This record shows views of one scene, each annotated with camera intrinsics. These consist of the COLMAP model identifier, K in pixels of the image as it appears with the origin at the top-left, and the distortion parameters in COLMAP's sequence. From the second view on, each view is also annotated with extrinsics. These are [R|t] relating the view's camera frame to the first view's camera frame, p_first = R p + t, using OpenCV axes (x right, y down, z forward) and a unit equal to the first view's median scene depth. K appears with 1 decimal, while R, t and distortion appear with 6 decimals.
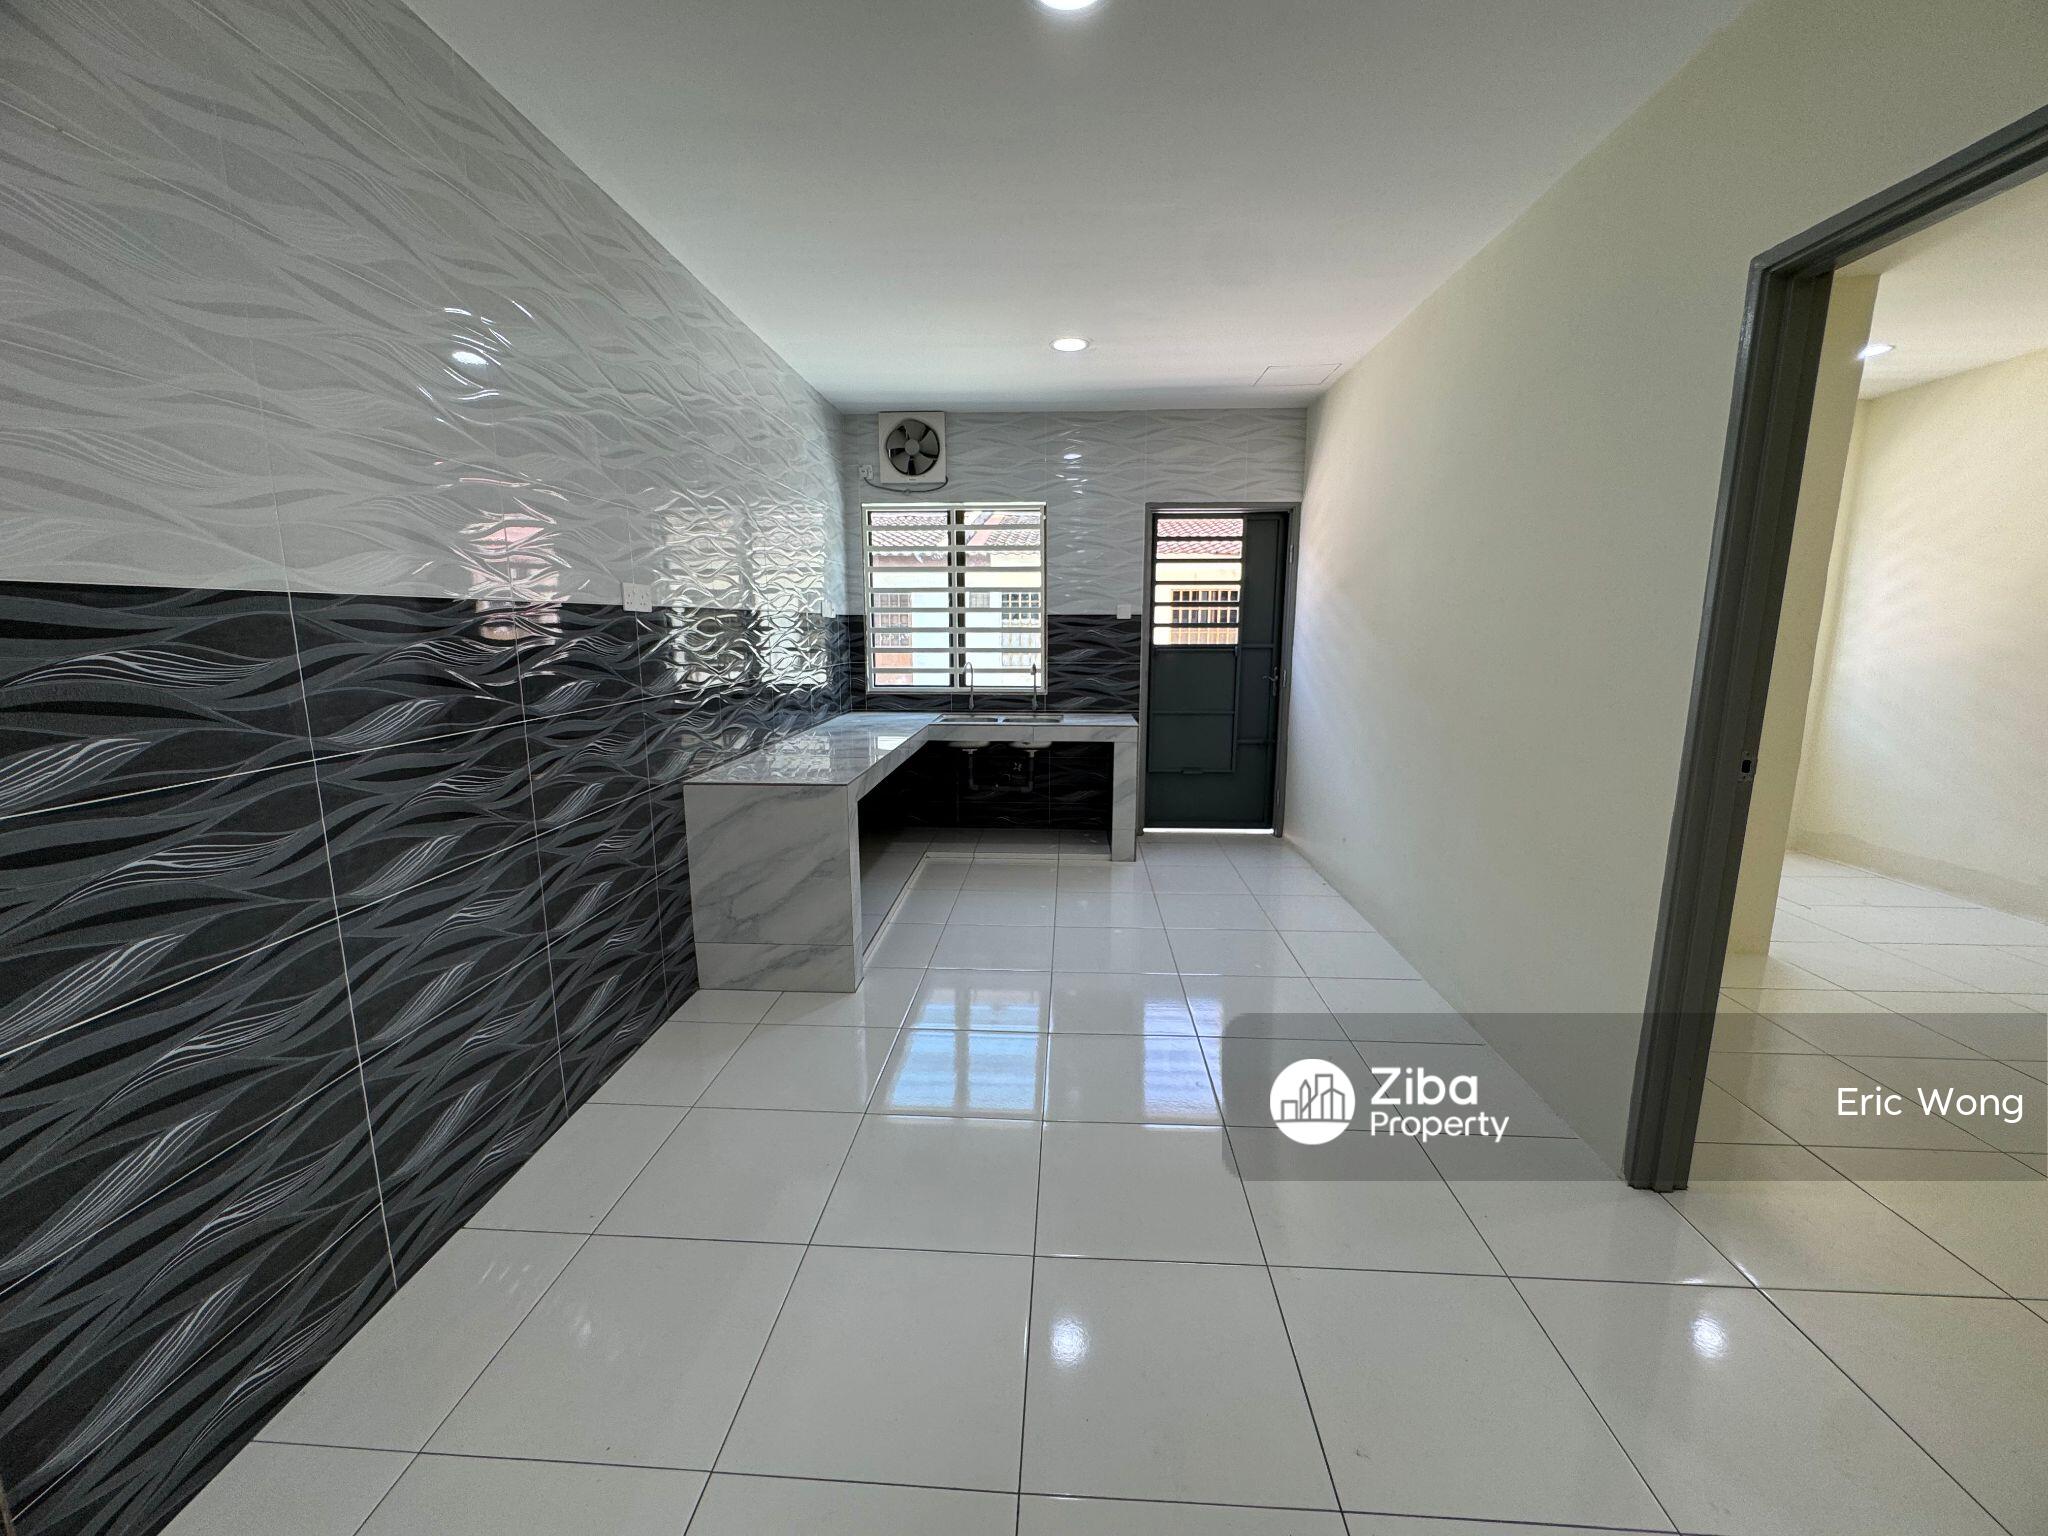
lens RADIAL K [[823.1, 0, 1022.5], [0, 823.1, 775.6], [0, 0, 1]] dist [-0.001891, -0.000406]
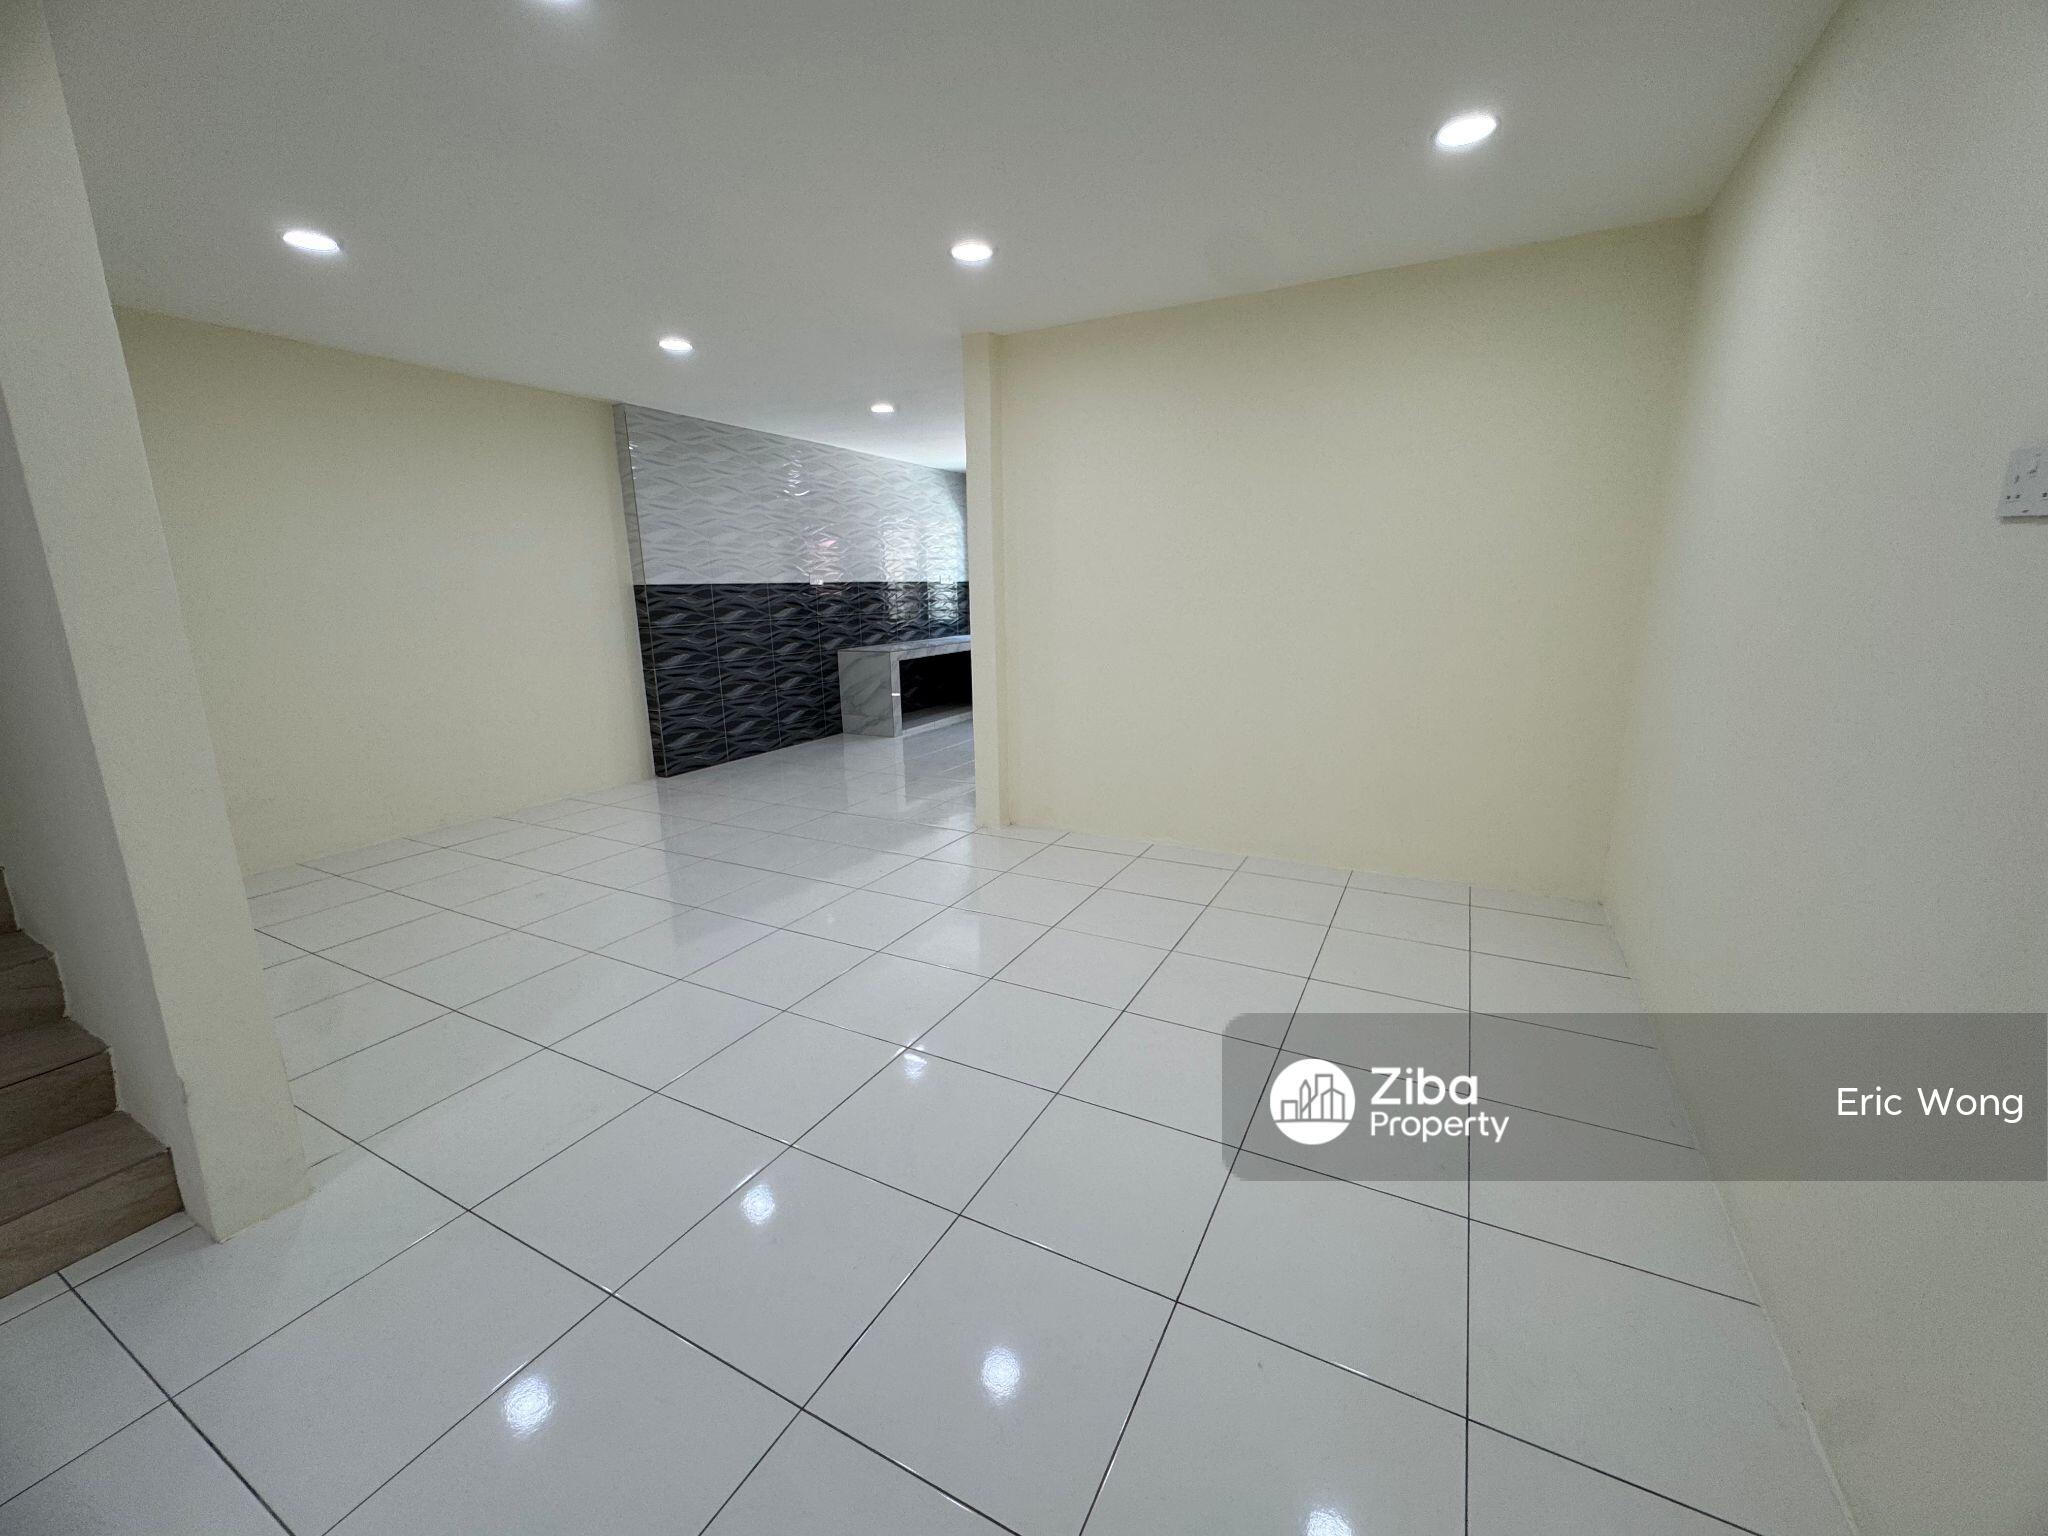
lens RADIAL K [[823.1, 0, 1018.1], [0, 823.1, 771.6], [0, 0, 1]] dist [-0.001891, -0.000406]
pose [[0.905990, 0.079192, -0.415826, 0.718229], [-0.060040, 0.996453, 0.058954, 0.120555], [0.419020, -0.028445, 0.907531, -0.670370]]
